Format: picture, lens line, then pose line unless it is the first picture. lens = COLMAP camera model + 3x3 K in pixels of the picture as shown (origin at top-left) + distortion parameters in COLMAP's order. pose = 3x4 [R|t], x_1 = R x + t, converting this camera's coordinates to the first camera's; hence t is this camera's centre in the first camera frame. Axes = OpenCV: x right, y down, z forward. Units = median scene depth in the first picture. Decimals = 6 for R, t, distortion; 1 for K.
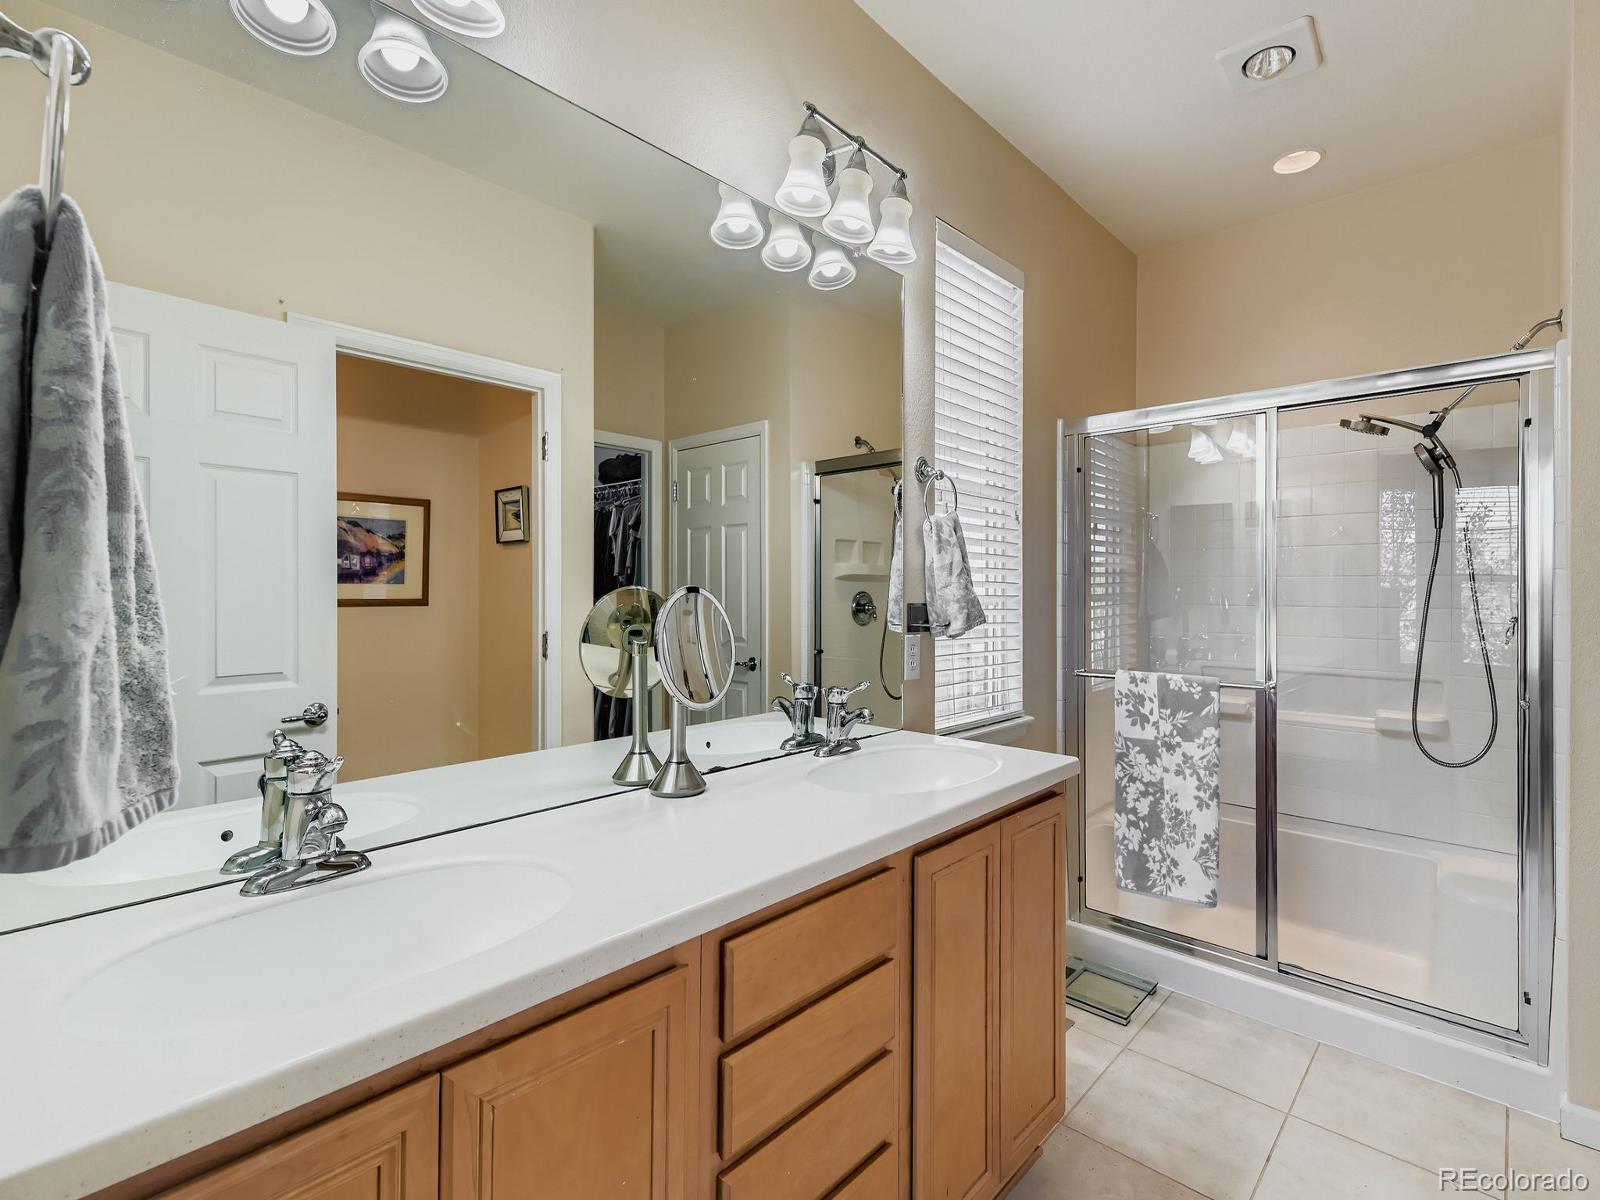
lens RADIAL K [[772.8, 0, 800.0], [0, 772.8, 600.0], [0, 0, 1]] dist [-0.000277, -0.000056]
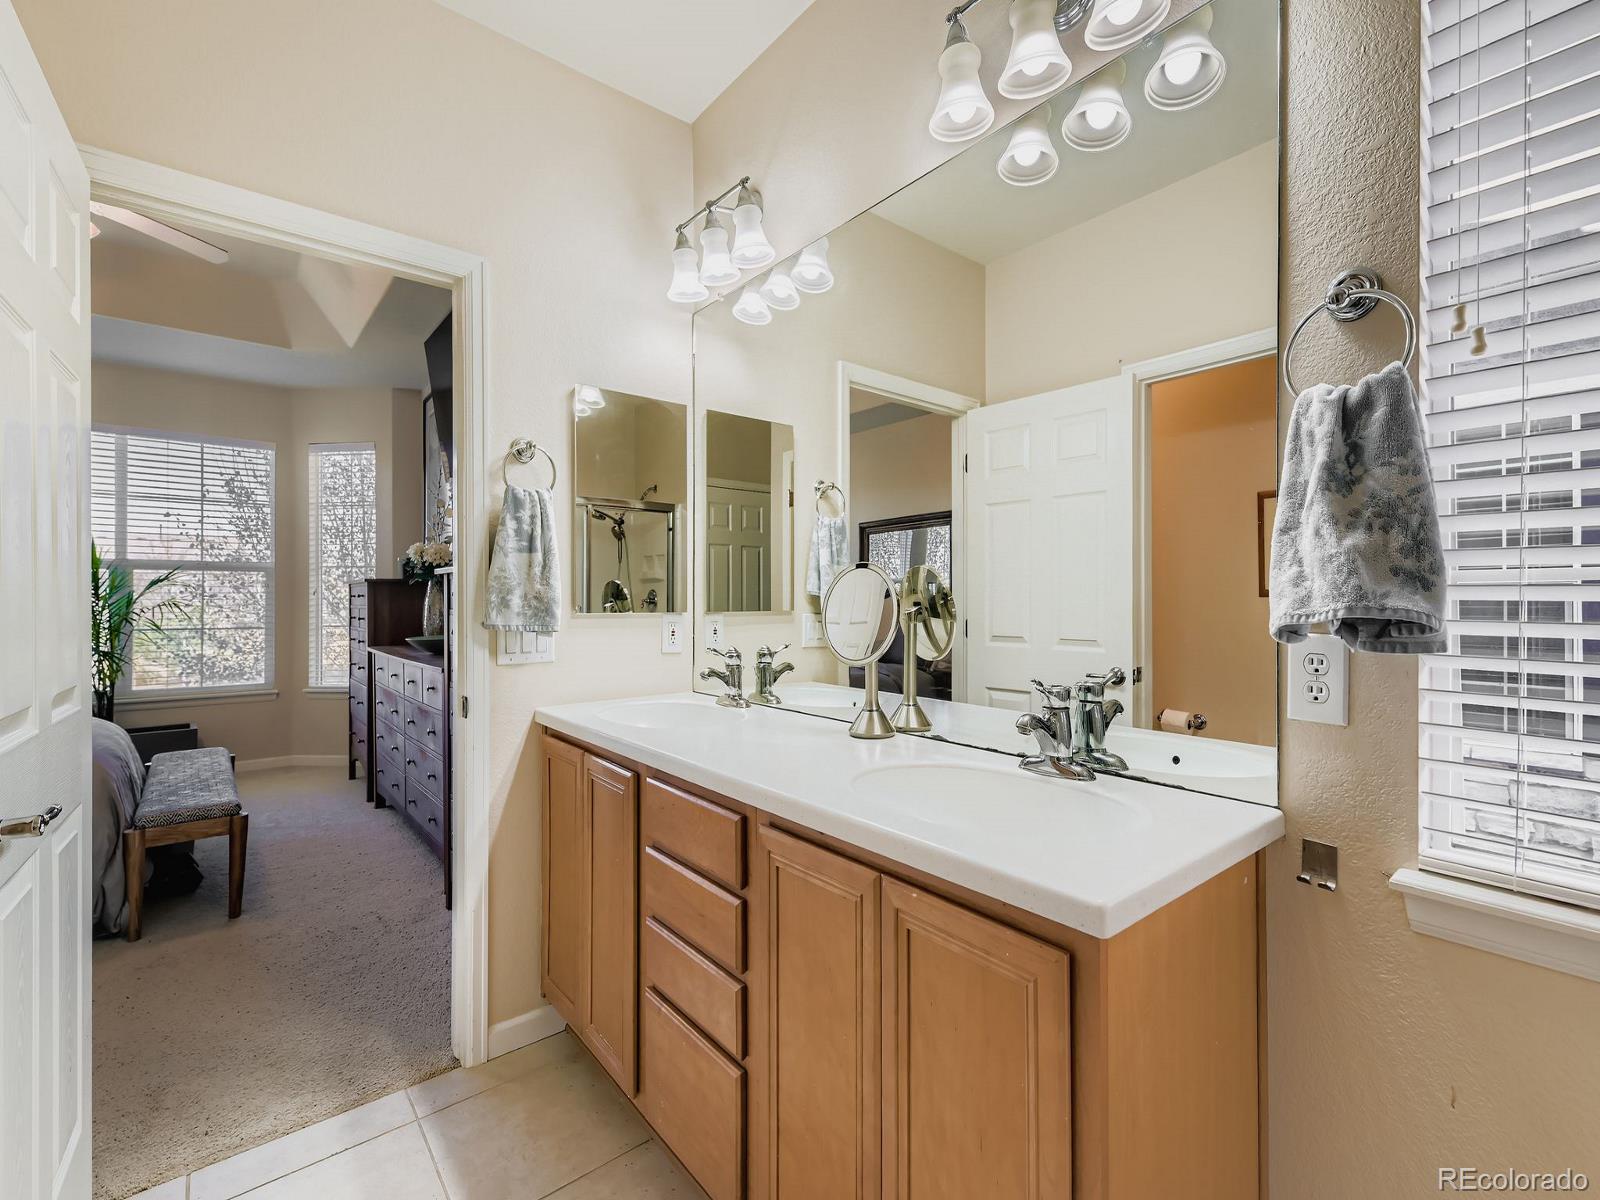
lens RADIAL K [[674.8, 0, 800.0], [0, 674.8, 600.0], [0, 0, 1]] dist [0.001800, 0.000150]
pose [[-0.154216, 0.004584, -0.988027, 0.862945], [-0.009203, 0.999939, 0.006076, 0.030205], [0.987994, 0.010030, -0.154164, 0.997522]]
